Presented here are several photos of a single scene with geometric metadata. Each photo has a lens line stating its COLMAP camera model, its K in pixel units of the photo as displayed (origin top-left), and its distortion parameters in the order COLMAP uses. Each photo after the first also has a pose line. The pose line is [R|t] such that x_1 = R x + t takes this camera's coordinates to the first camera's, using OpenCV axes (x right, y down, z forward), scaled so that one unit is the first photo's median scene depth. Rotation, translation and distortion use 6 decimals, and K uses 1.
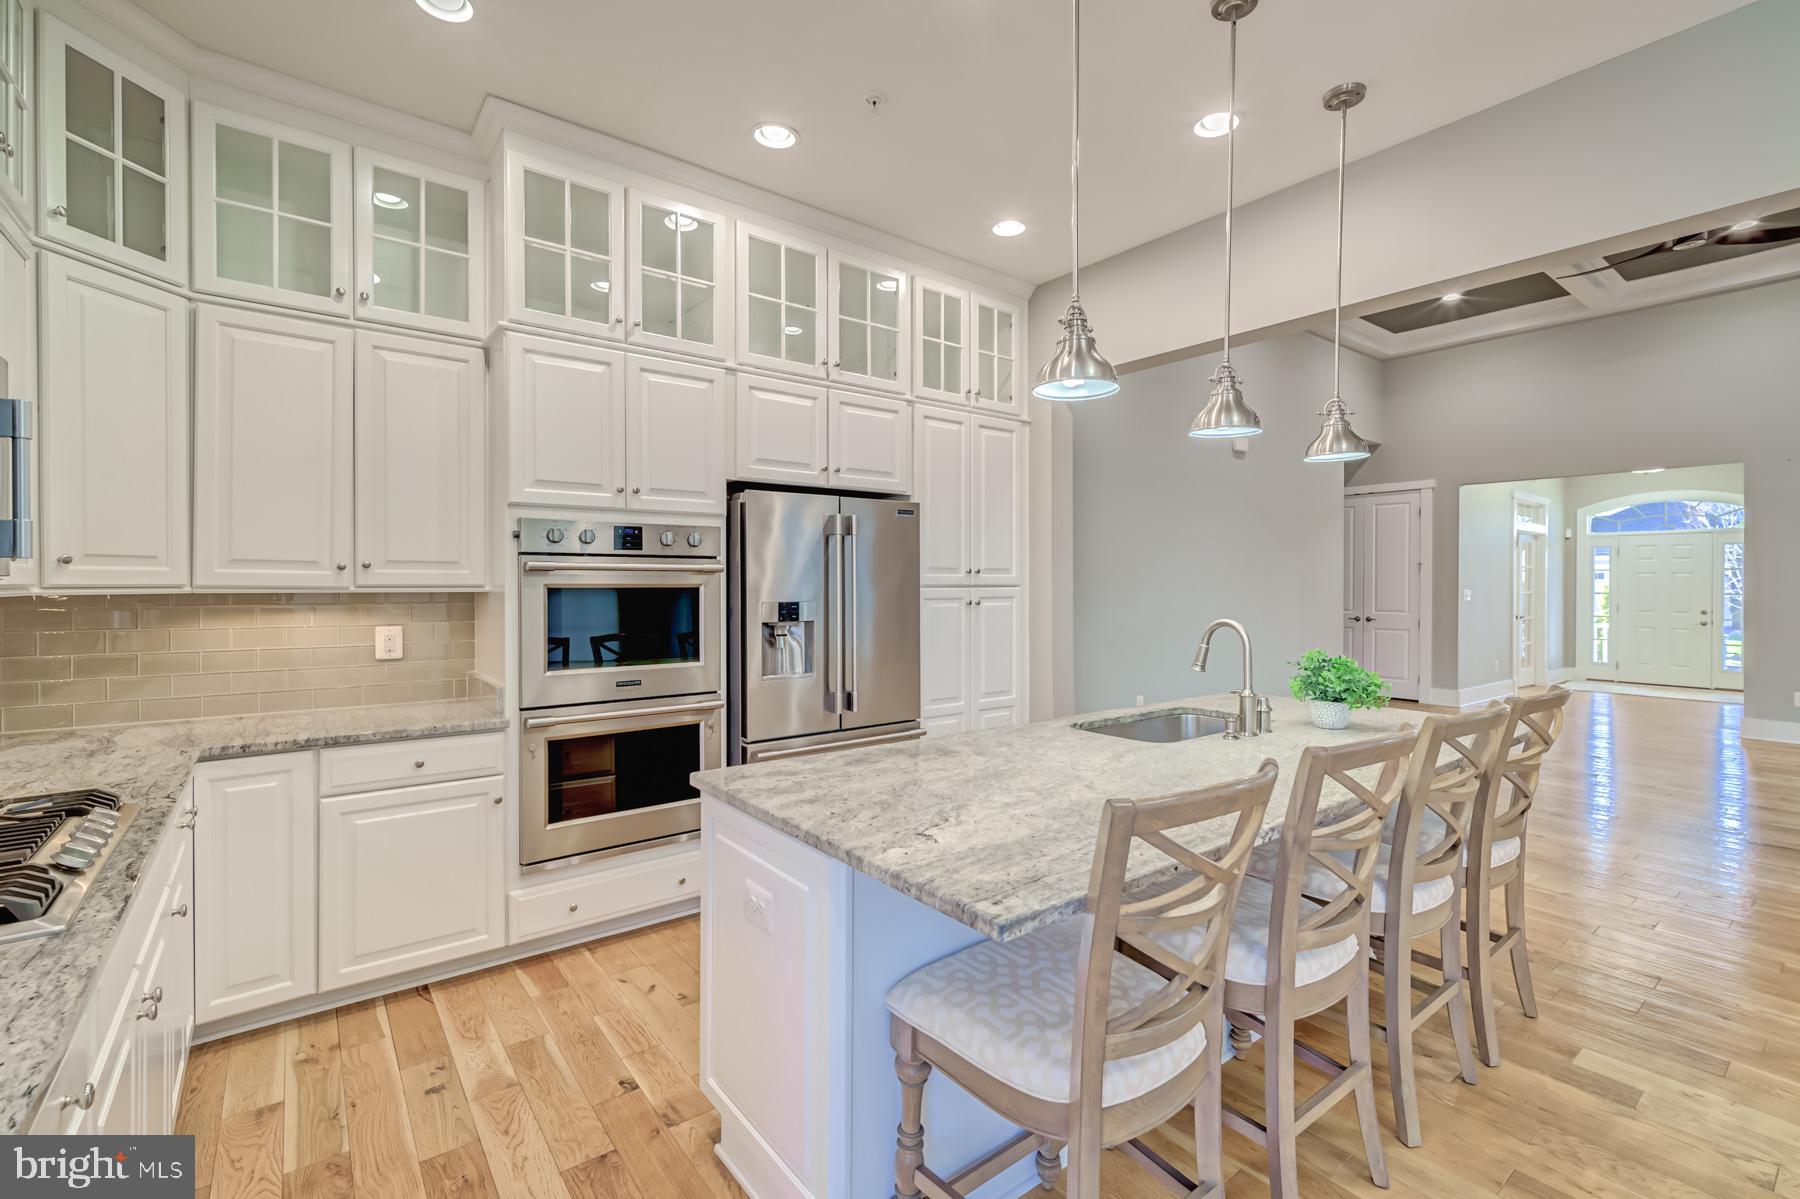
lens RADIAL K [[785.8, 0, 906.0], [0, 785.8, 583.6], [0, 0, 1]] dist [0.000748, 0.000368]
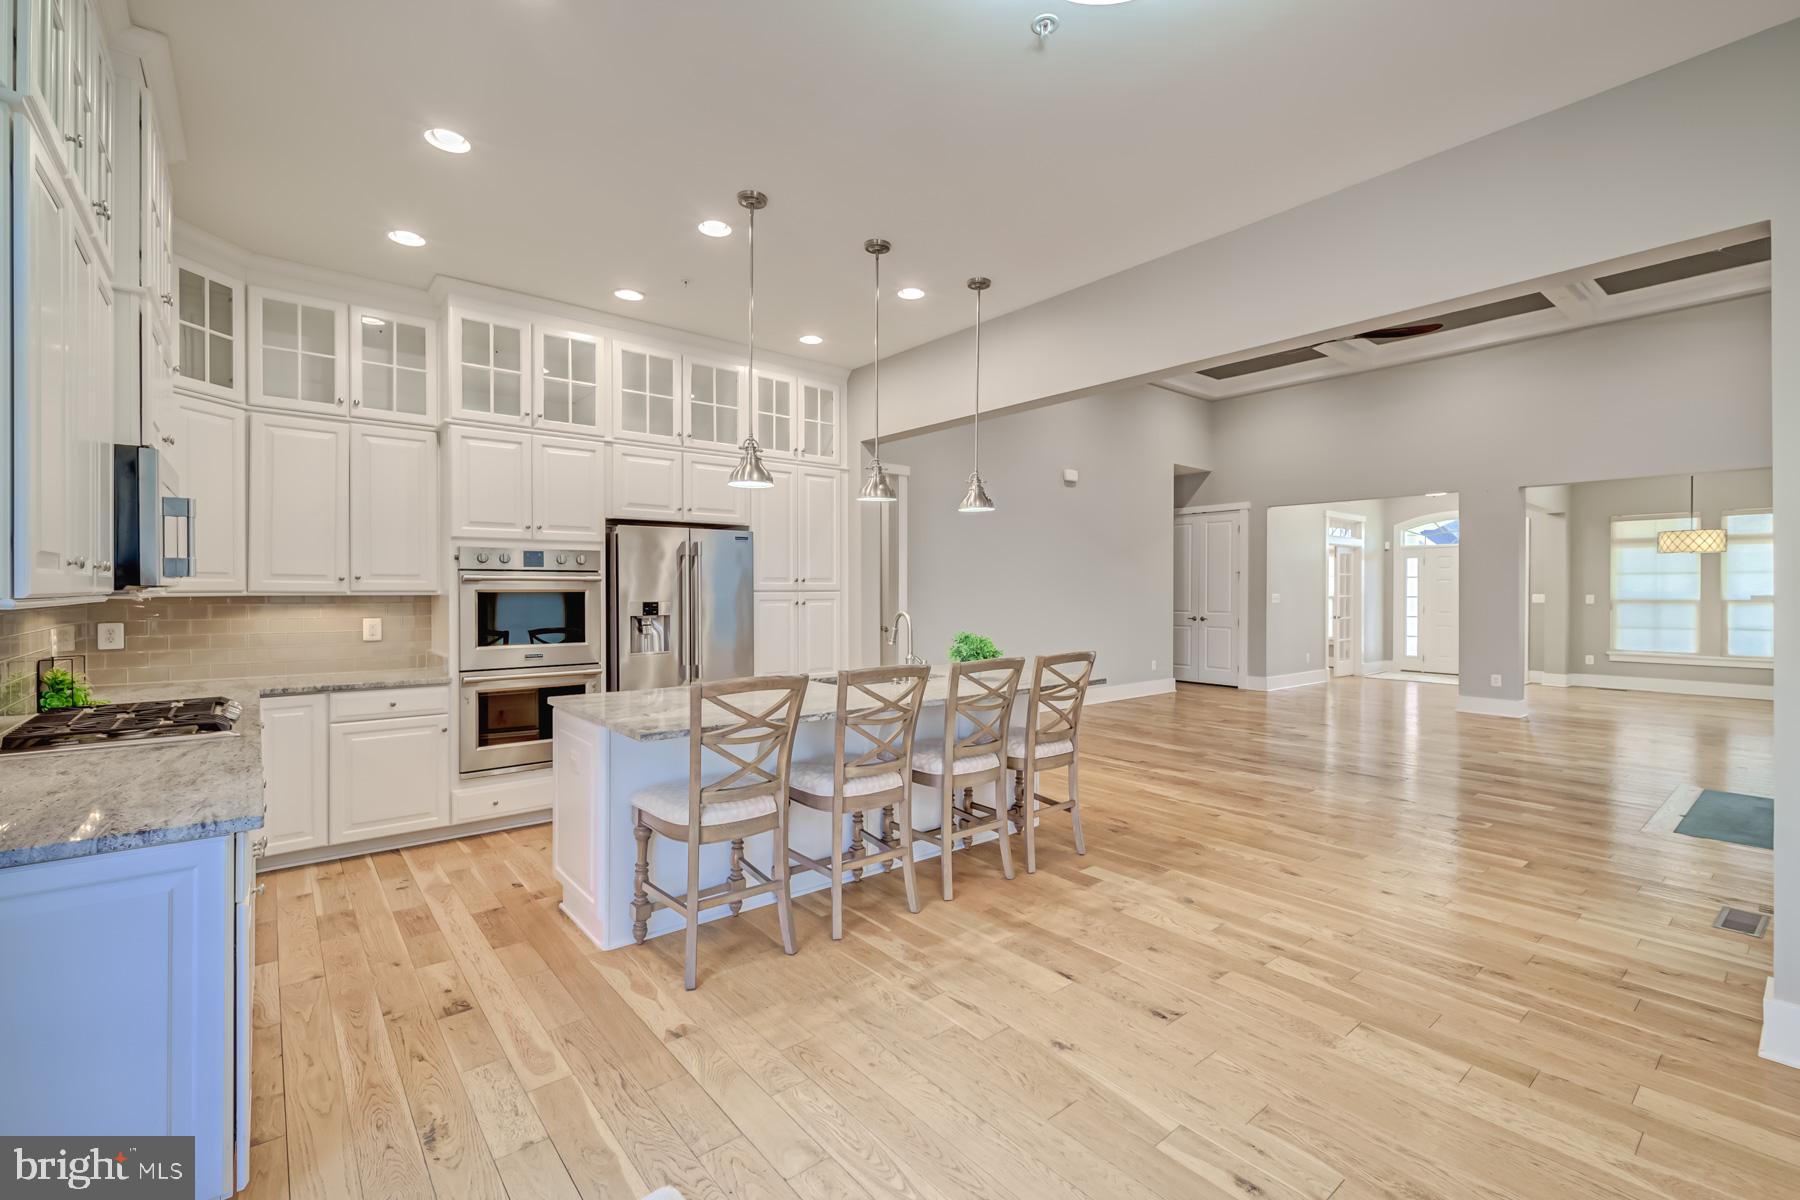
lens RADIAL K [[778.8, 0, 896.0], [0, 778.8, 589.8], [0, 0, 1]] dist [-0.000105, -0.000399]
pose [[0.999855, -0.000289, 0.017002, 0.317953], [0.000265, 0.999999, 0.001443, -0.001054], [-0.017003, -0.001438, 0.999854, -0.505808]]
